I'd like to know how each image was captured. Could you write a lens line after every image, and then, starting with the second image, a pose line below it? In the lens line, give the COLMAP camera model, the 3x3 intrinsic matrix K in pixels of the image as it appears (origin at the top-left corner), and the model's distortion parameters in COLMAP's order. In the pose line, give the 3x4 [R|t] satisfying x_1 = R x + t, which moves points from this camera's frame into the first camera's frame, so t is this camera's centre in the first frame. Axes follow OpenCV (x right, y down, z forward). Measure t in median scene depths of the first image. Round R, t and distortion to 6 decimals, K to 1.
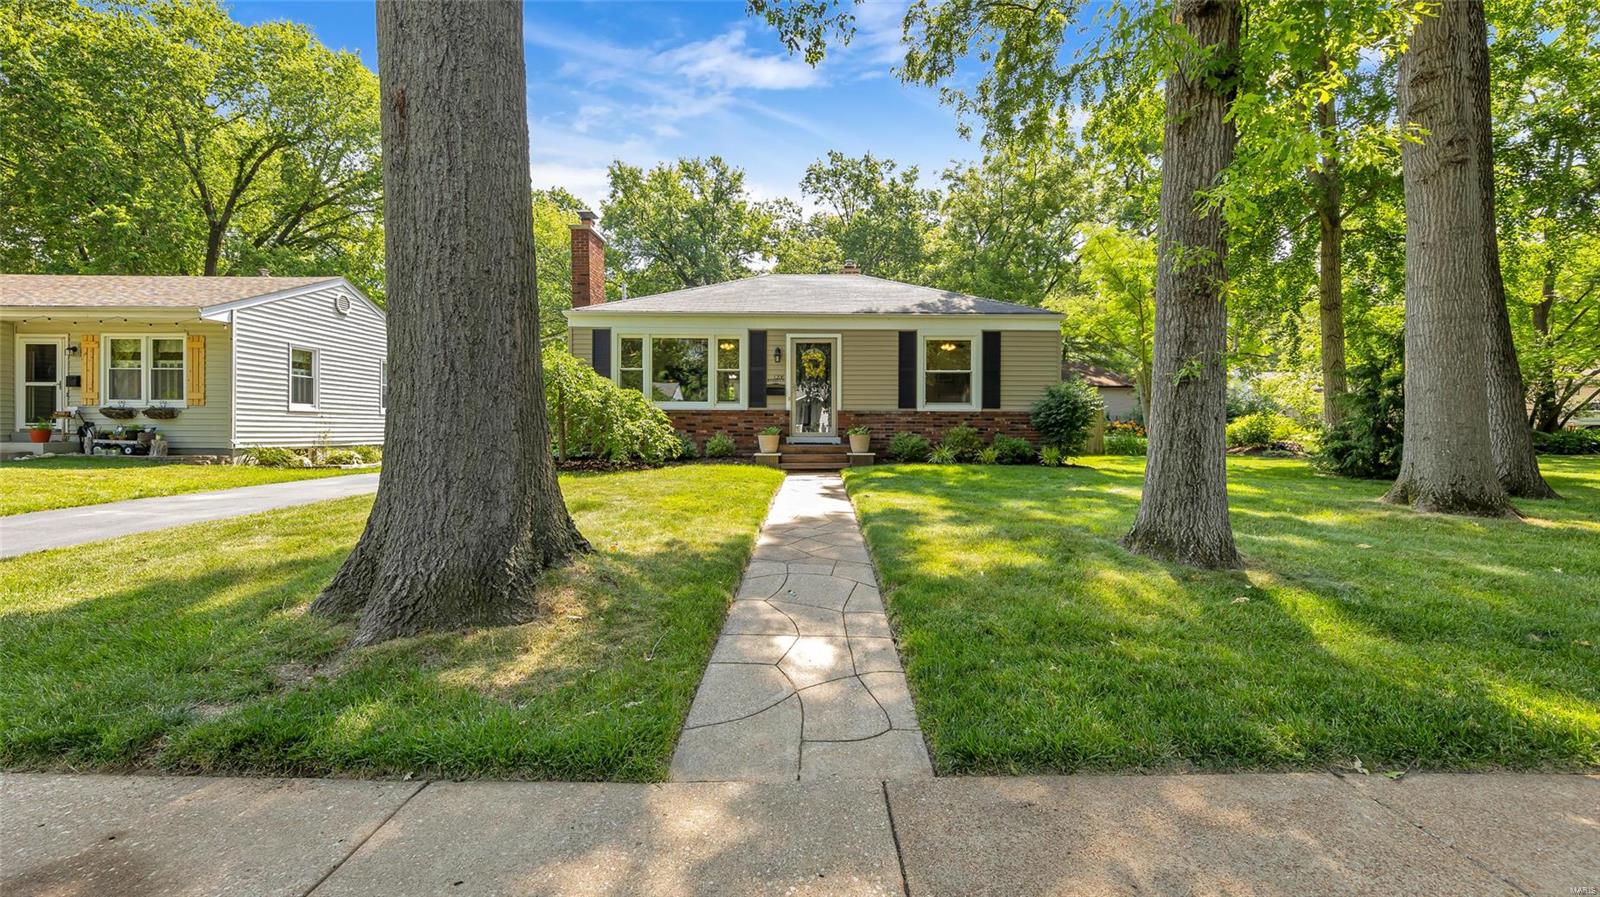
lens RADIAL K [[651.1, 0, 796.7], [0, 651.1, 435.8], [0, 0, 1]] dist [0.007437, -0.000561]
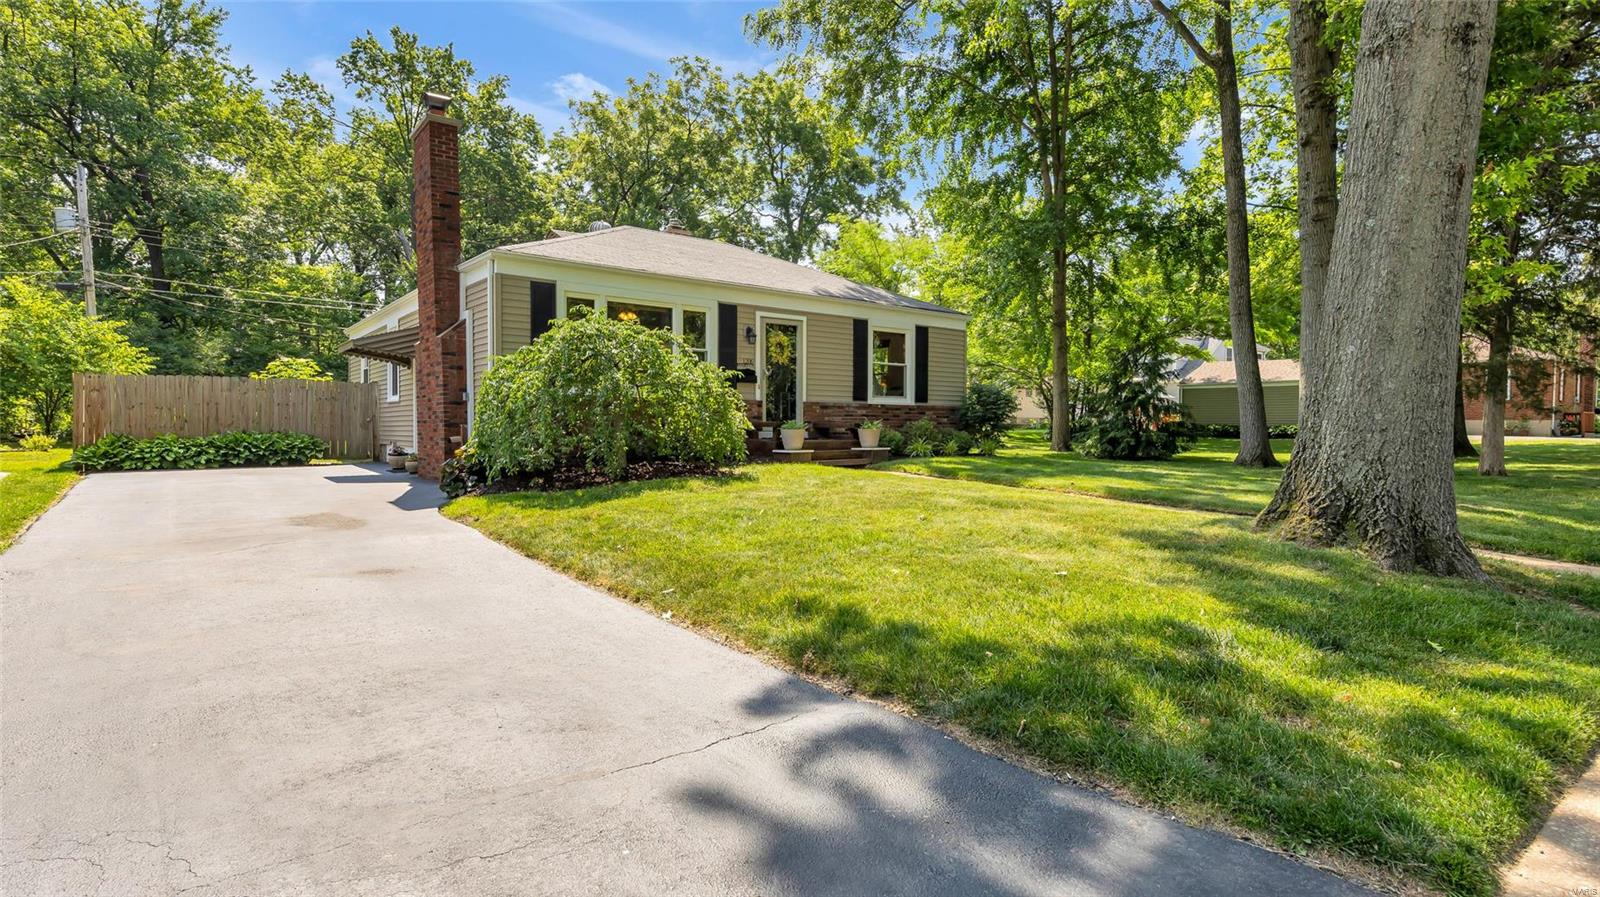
lens RADIAL K [[801.8, 0, 796.5], [0, 801.8, 450.9], [0, 0, 1]] dist [0.008568, -0.001140]
pose [[0.780470, -0.021060, 0.624838, -0.636688], [0.004807, 0.999605, 0.027687, -0.001798], [-0.625175, -0.018605, 0.780263, 0.139697]]
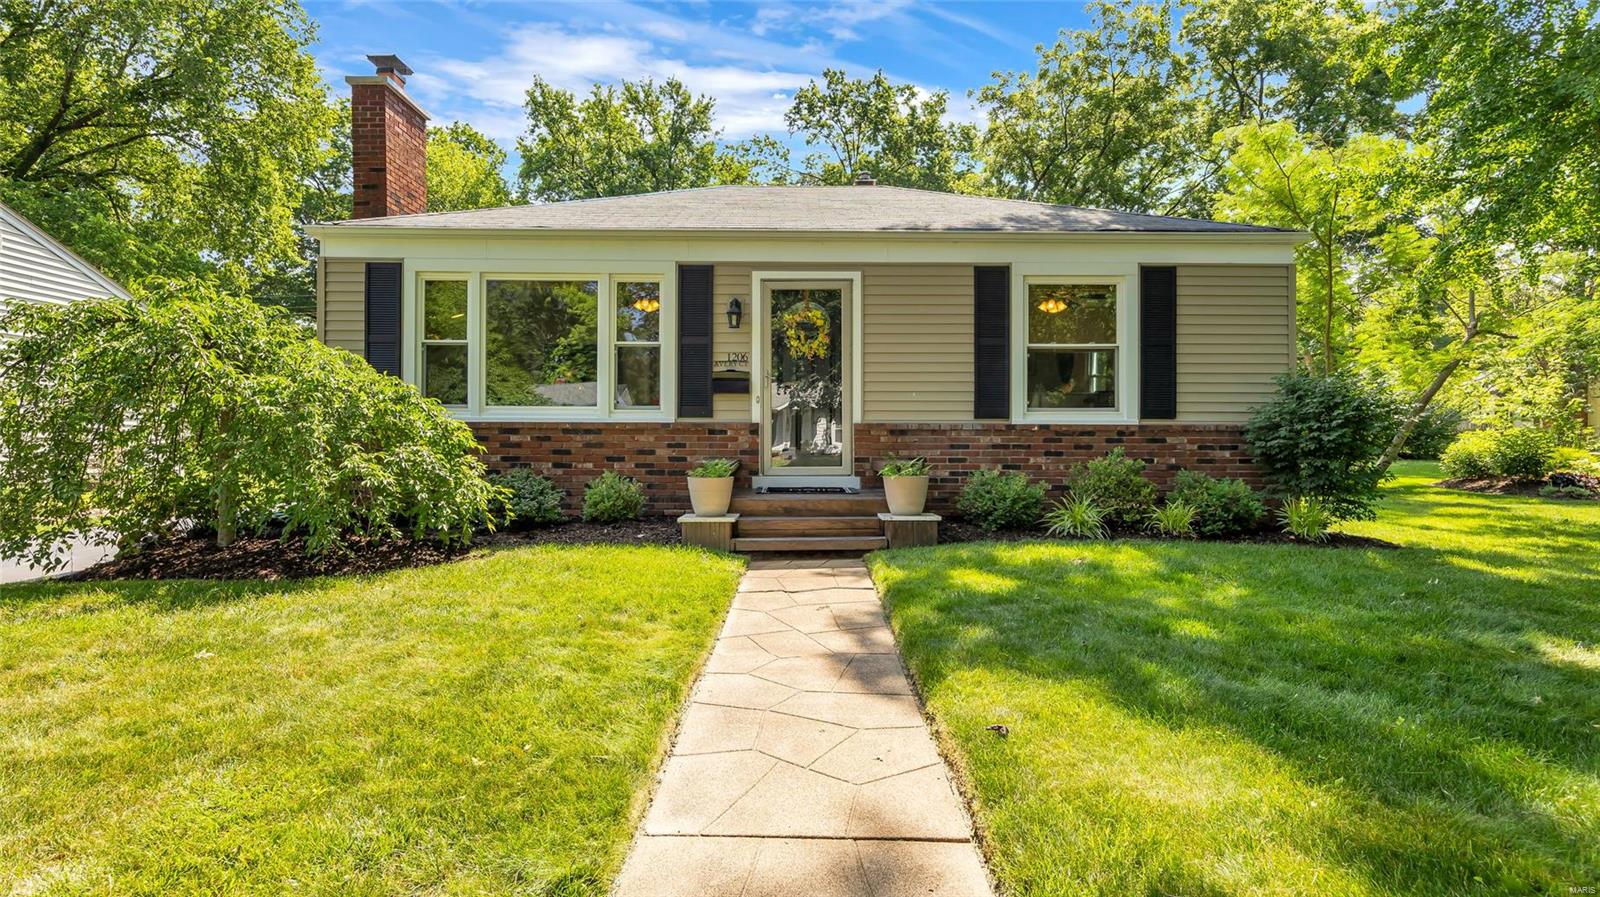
lens RADIAL K [[801.8, 0, 796.1], [0, 801.8, 441.2], [0, 0, 1]] dist [0.008568, -0.001140]
pose [[0.999892, -0.002258, 0.014556, 0.008838], [0.002465, 0.999896, -0.014231, -0.016250], [-0.014523, 0.014266, 0.999793, 0.379770]]
